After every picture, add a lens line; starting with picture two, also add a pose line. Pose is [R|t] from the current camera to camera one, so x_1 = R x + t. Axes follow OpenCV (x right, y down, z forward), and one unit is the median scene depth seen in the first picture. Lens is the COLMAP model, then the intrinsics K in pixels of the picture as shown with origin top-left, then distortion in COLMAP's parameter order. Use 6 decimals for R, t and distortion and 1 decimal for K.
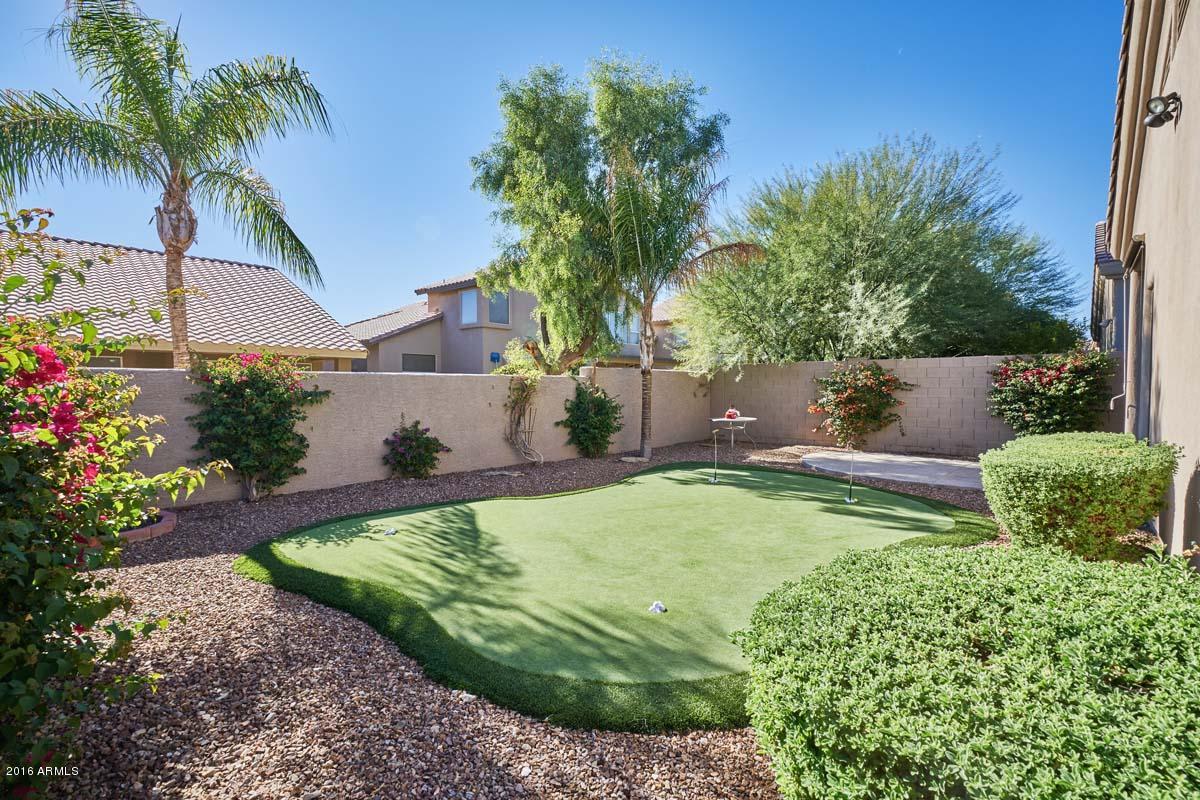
lens RADIAL K [[538.2, 0, 599.9], [0, 538.2, 400.0], [0, 0, 1]] dist [-0.002614, -0.001161]
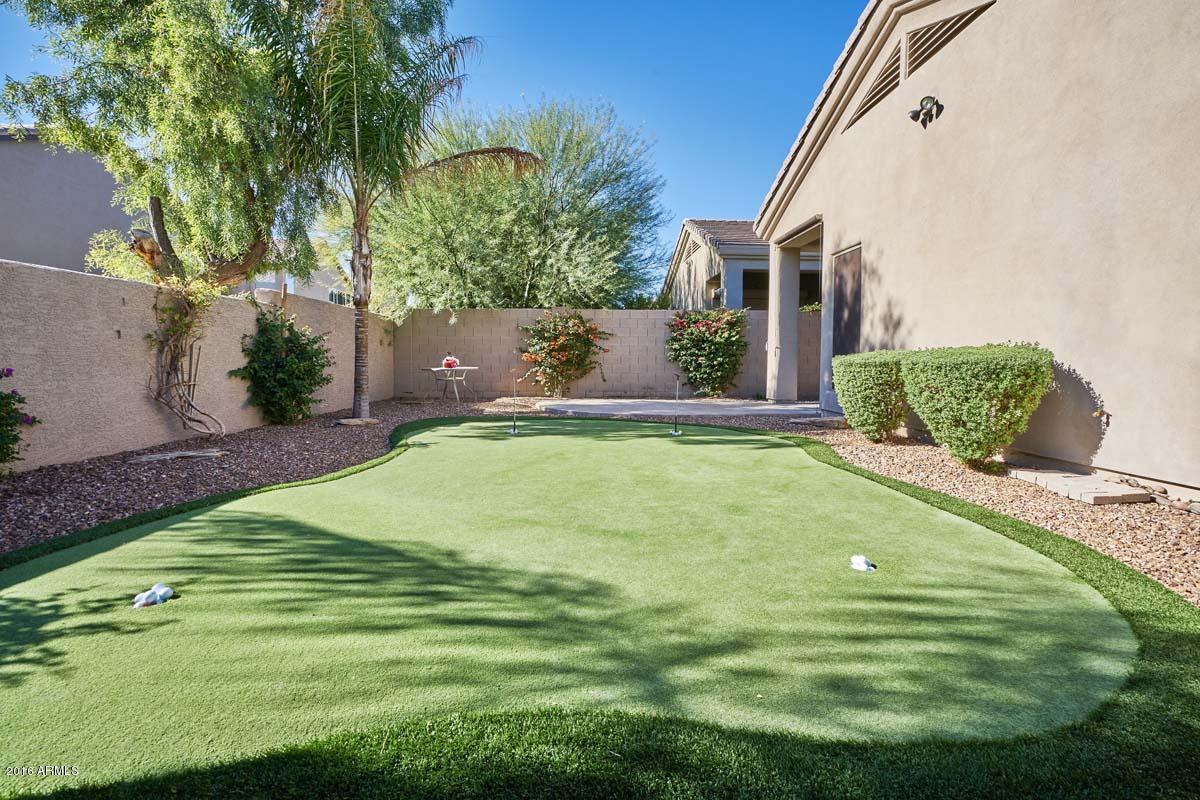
lens RADIAL K [[538.2, 0, 602.8], [0, 538.2, 389.7], [0, 0, 1]] dist [-0.002614, -0.001161]
pose [[0.714820, -0.036778, 0.698341, -0.234541], [0.010288, 0.999061, 0.042085, 0.046554], [-0.699233, -0.022899, 0.714527, 0.277709]]
